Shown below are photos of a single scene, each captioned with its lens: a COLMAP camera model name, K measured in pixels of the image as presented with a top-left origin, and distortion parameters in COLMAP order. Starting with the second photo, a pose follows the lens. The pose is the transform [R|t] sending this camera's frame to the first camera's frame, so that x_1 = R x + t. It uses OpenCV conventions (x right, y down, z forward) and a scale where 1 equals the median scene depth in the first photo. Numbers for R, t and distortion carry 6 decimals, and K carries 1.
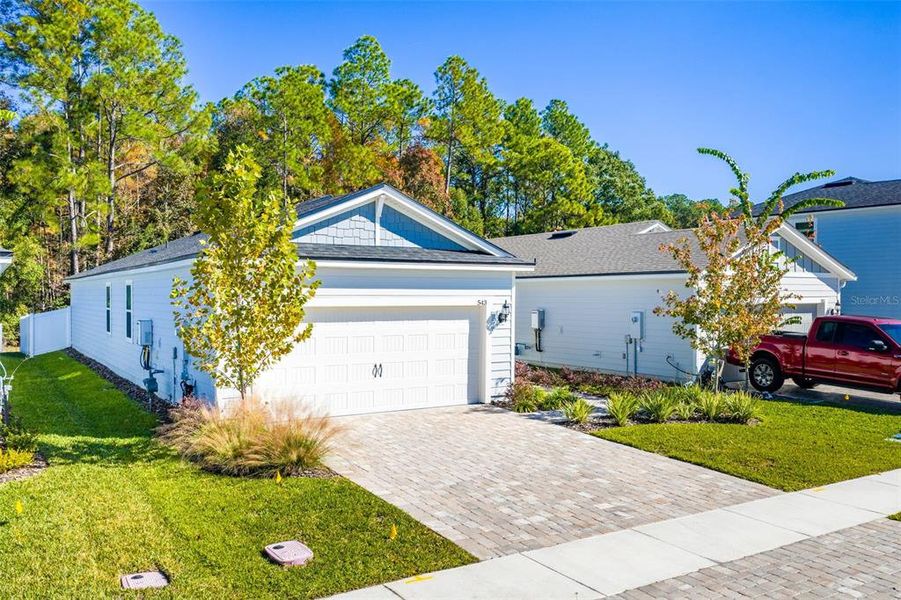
lens RADIAL K [[742.5, 0, 450.5], [0, 742.5, 300.0], [0, 0, 1]] dist [0.005401, -0.008875]
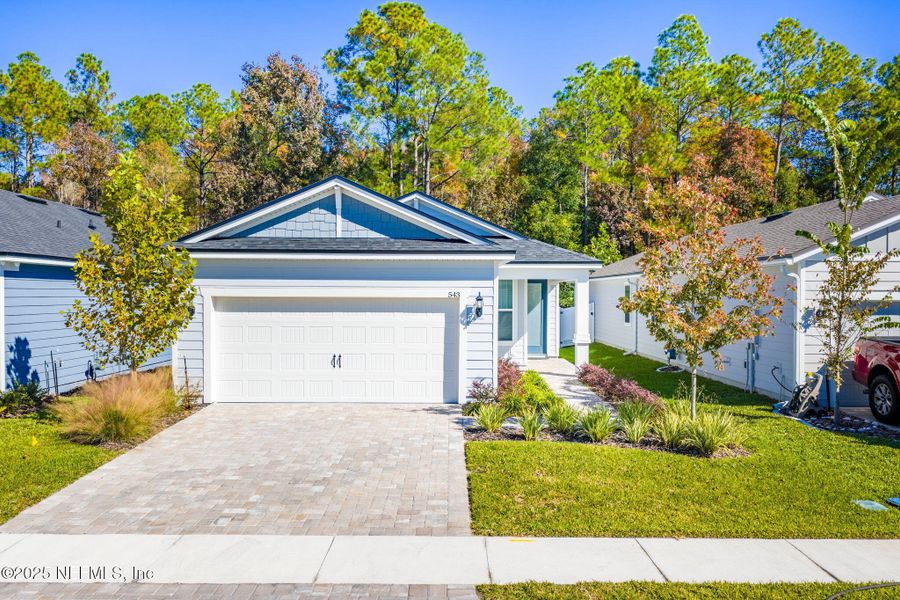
lens RADIAL K [[741.7, 0, 450.0], [0, 741.7, 300.0], [0, 0, 1]] dist [0.005401, -0.008875]
pose [[0.850224, 0.006454, -0.526381, 0.523236], [-0.006167, 0.999978, 0.002300, 0.008190], [0.526384, 0.001291, 0.850246, 0.208661]]
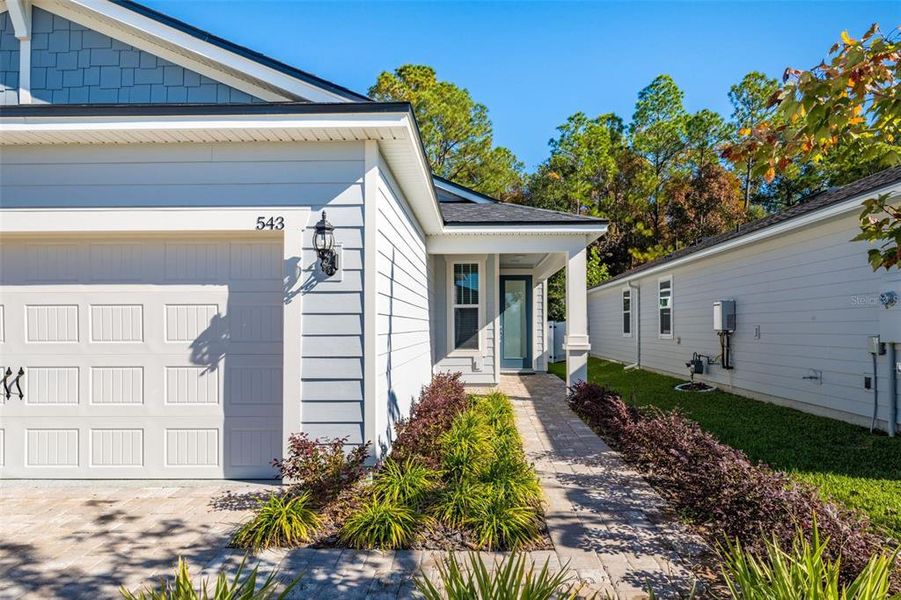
lens RADIAL K [[536.9, 0, 474.7], [0, 536.9, 319.9], [0, 0, 1]] dist [-0.002009, -0.000717]
pose [[0.845120, -0.012368, -0.534433, 0.281984], [0.001572, 0.999785, -0.020653, 0.060012], [0.534574, 0.016614, 0.844958, 0.815818]]
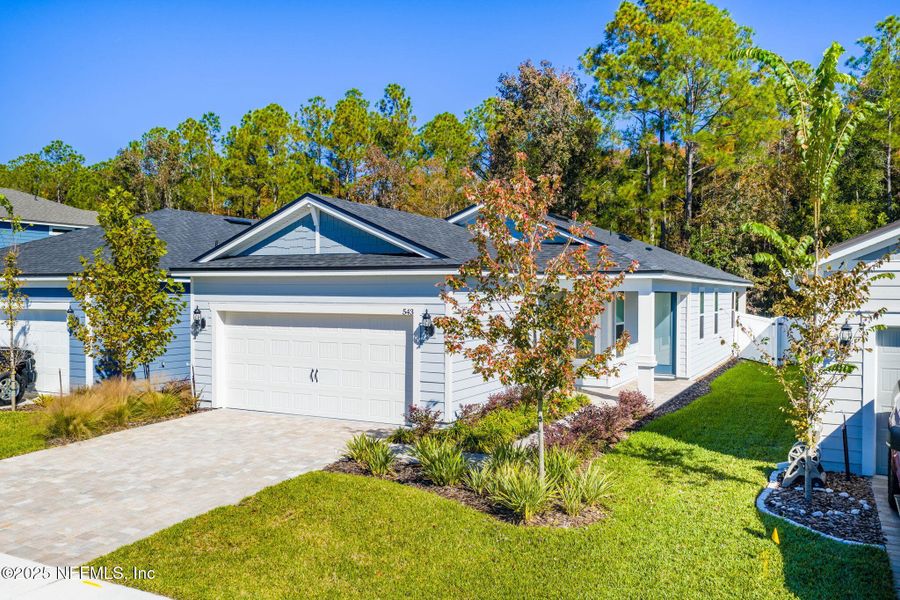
lens RADIAL K [[741.7, 0, 450.0], [0, 741.7, 300.0], [0, 0, 1]] dist [0.005401, -0.008875]
pose [[0.515670, 0.008741, -0.856743, 0.814293], [-0.008005, 0.999953, 0.005384, -0.015210], [0.856750, 0.004082, 0.515716, 0.587582]]
